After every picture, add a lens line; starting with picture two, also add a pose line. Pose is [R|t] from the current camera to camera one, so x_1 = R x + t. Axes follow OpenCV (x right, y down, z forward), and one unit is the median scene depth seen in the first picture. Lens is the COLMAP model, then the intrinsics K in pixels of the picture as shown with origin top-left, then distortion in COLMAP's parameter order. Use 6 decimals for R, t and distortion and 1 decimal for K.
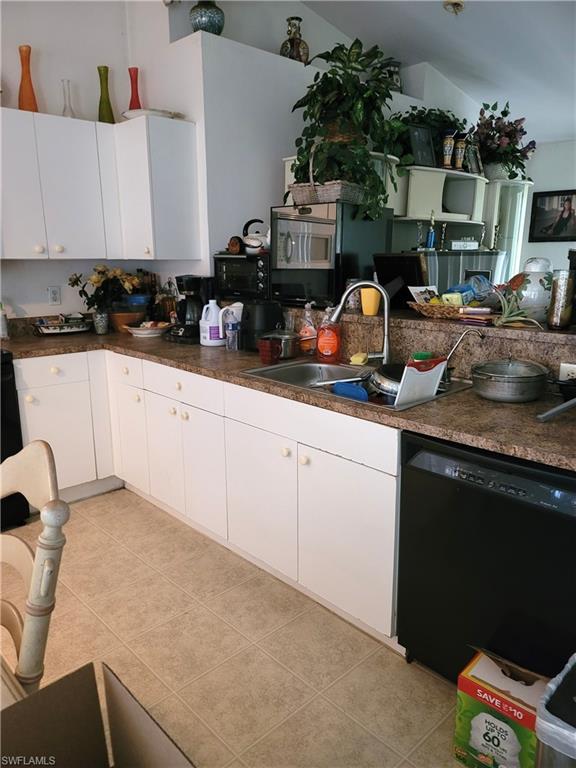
lens RADIAL K [[559.1, 0, 288.0], [0, 559.1, 384.0], [0, 0, 1]] dist [0.040609, -0.005579]
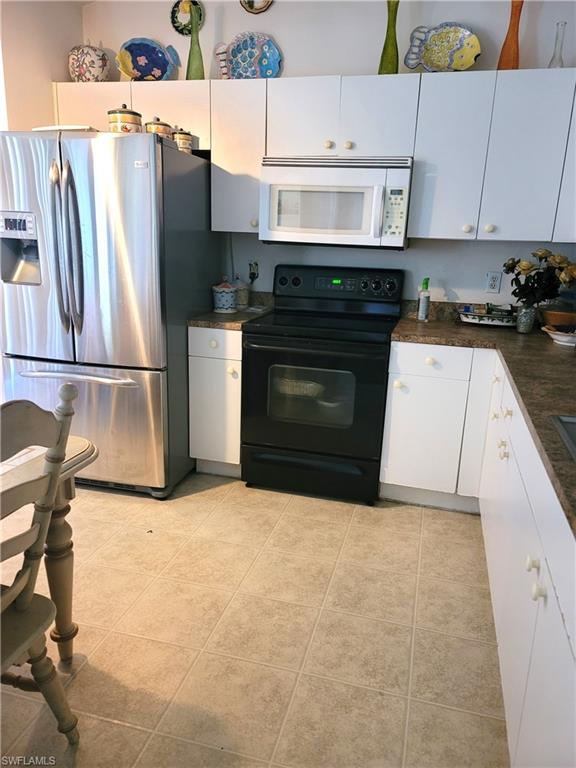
lens RADIAL K [[559.1, 0, 288.0], [0, 559.1, 384.0], [0, 0, 1]] dist [0.040609, -0.005579]
pose [[0.529403, 0.241487, -0.813275, 0.191813], [-0.228944, 0.963732, 0.137131, -0.055040], [0.816895, 0.113597, 0.565490, 0.277178]]
